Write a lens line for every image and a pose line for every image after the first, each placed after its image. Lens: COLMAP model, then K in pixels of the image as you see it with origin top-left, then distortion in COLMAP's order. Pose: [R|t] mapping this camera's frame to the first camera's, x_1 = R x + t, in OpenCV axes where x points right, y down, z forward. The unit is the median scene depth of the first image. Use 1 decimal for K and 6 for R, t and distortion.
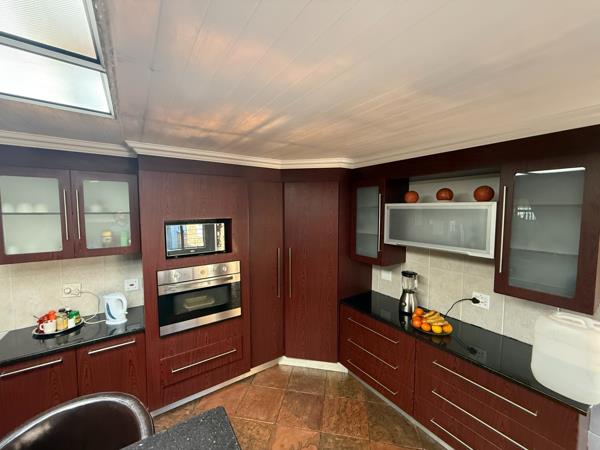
lens RADIAL K [[238.1, 0, 300.0], [0, 238.1, 225.0], [0, 0, 1]] dist [-0.001549, -0.000447]
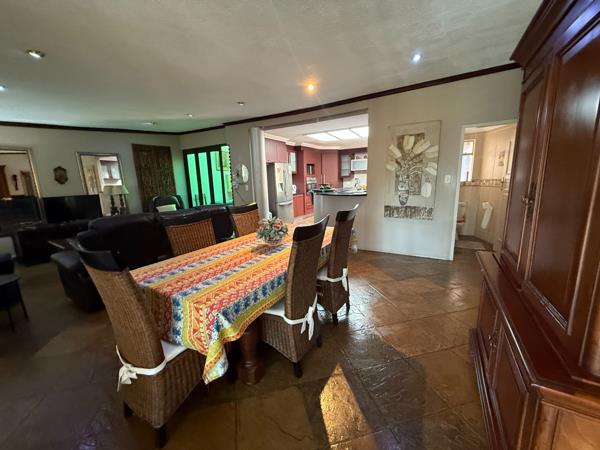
lens RADIAL K [[238.1, 0, 300.0], [0, 238.1, 225.0], [0, 0, 1]] dist [-0.001549, -0.000447]
pose [[0.906032, -0.112624, 0.407949, -2.000890], [0.066414, 0.989834, 0.125766, 0.401464], [-0.417966, -0.086854, 0.904301, -2.124472]]
